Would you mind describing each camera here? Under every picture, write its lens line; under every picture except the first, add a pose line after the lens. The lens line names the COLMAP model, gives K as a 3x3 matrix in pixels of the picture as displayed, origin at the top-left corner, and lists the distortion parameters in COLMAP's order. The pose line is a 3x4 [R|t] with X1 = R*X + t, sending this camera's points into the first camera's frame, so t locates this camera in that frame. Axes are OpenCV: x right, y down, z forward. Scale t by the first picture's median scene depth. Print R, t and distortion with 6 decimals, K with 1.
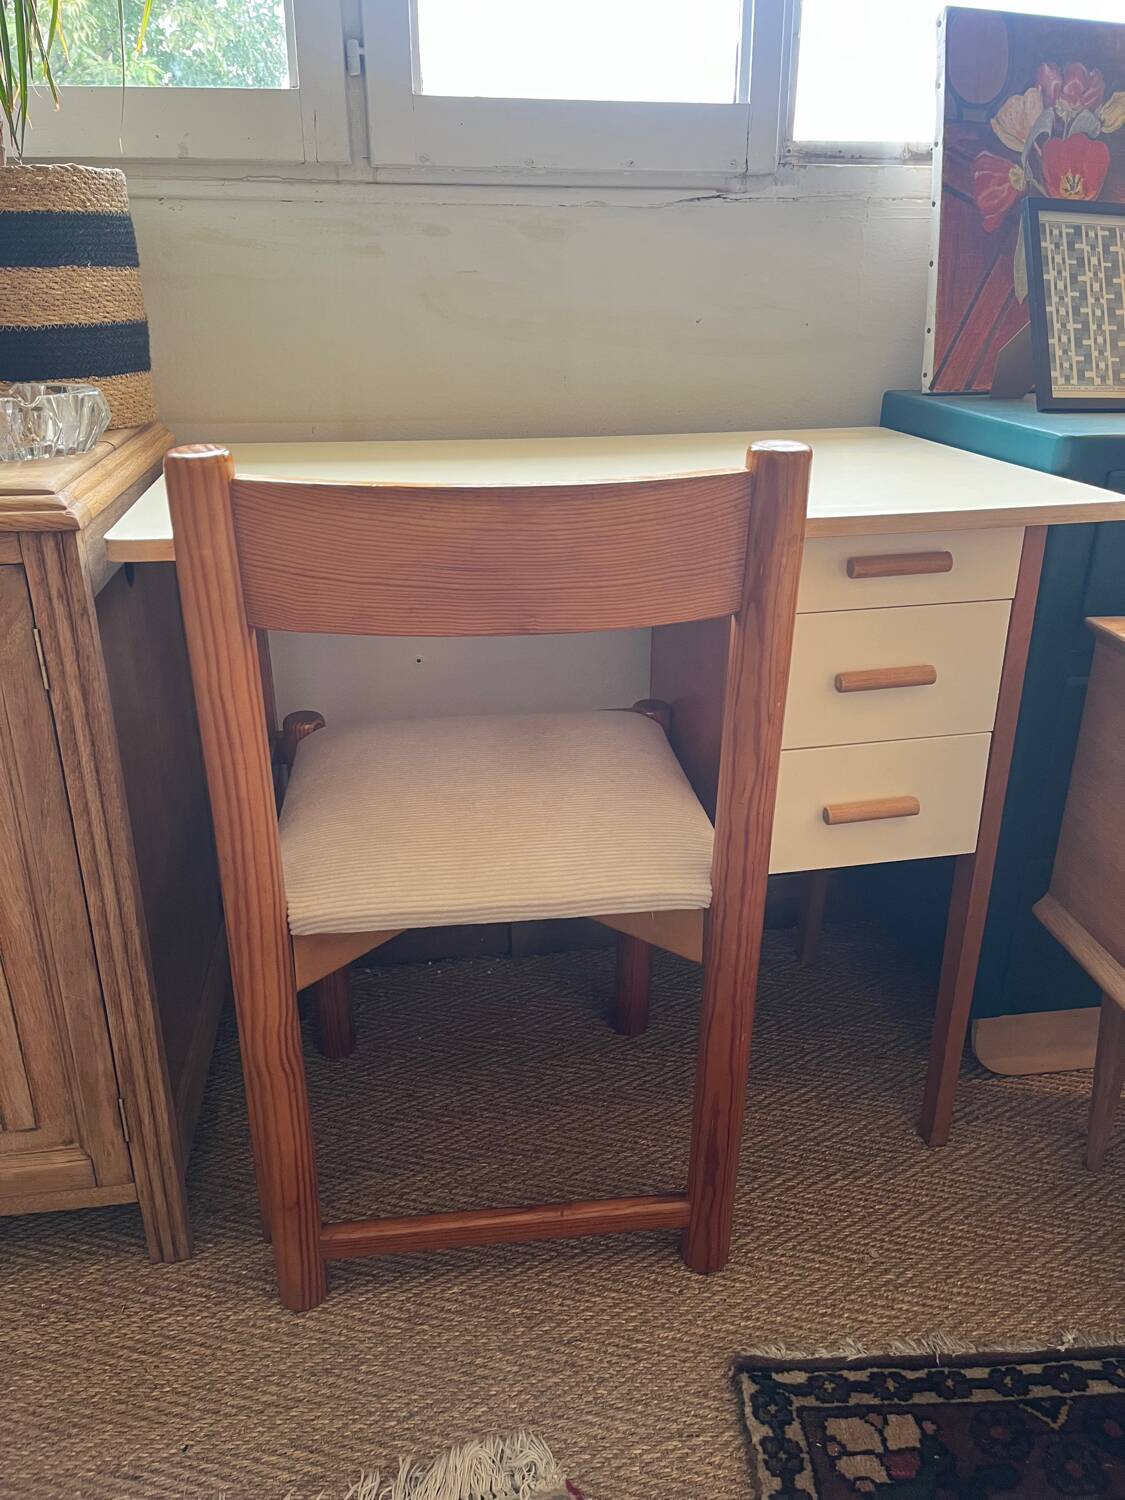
lens RADIAL K [[1122.5, 0, 566.6], [0, 1122.5, 753.6], [0, 0, 1]] dist [0.079052, -0.122385]
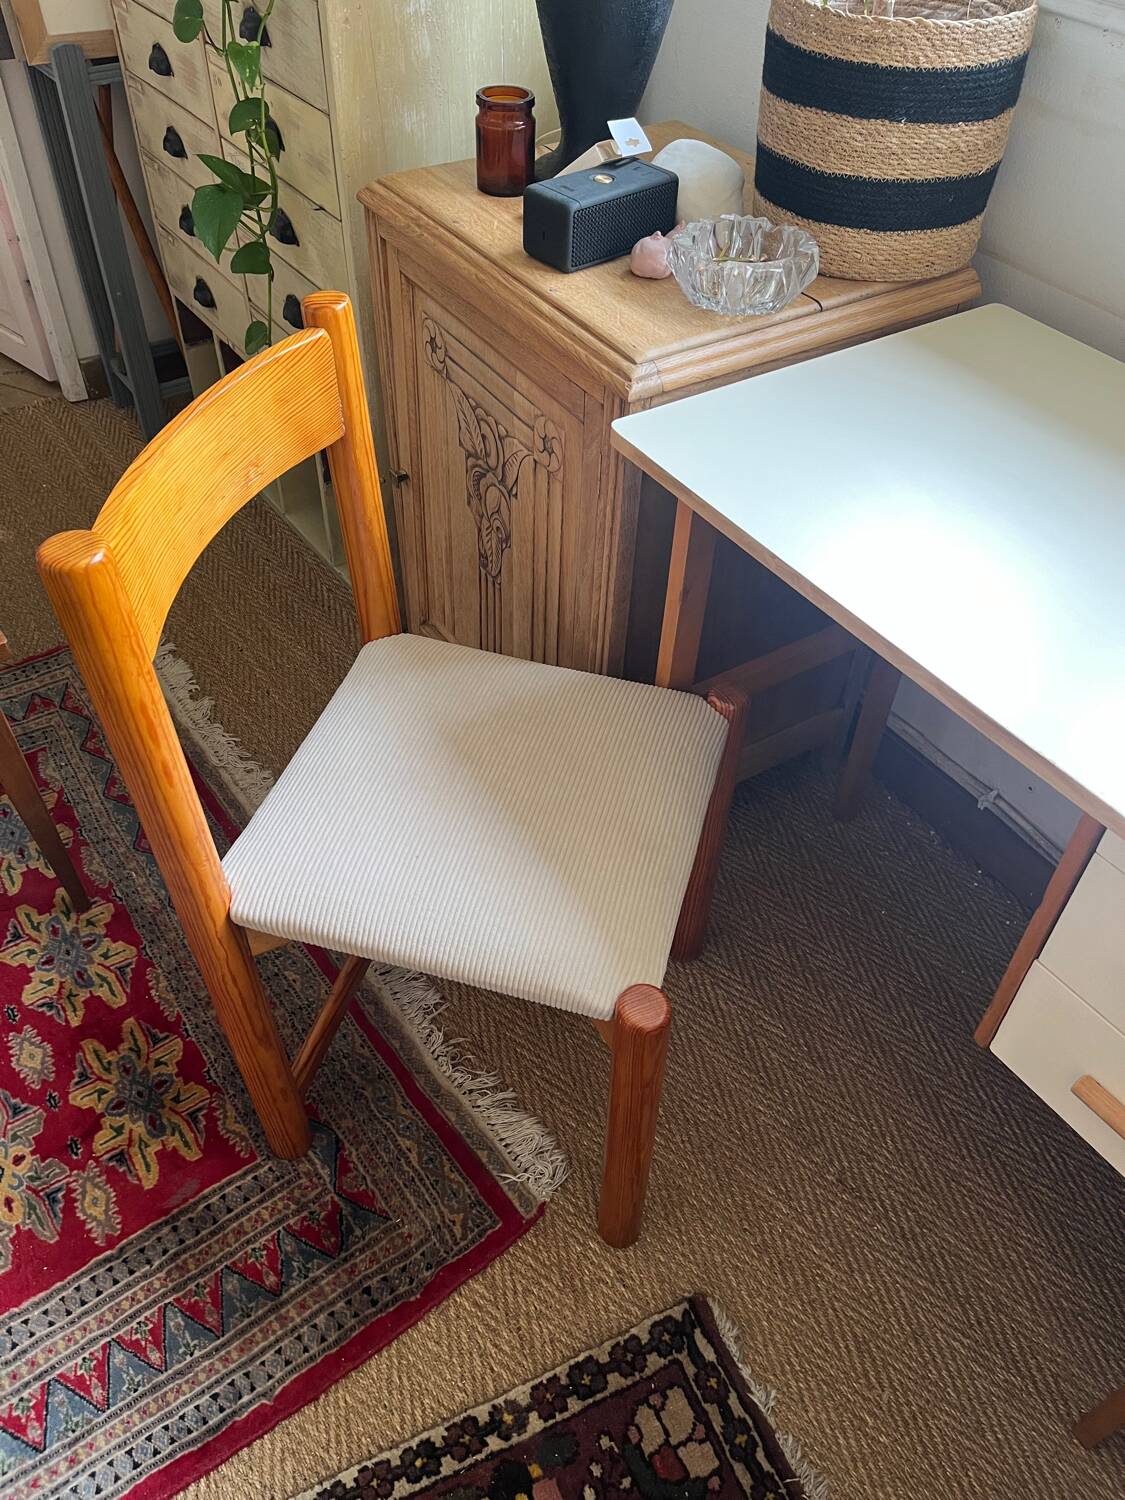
lens RADIAL K [[1122.5, 0, 566.6], [0, 1122.5, 753.6], [0, 0, 1]] dist [0.079052, -0.122385]
pose [[0.402797, 0.646463, -0.647950, 0.502778], [-0.391205, 0.761595, 0.516655, -0.435800], [0.827474, 0.045374, 0.559668, 0.235231]]
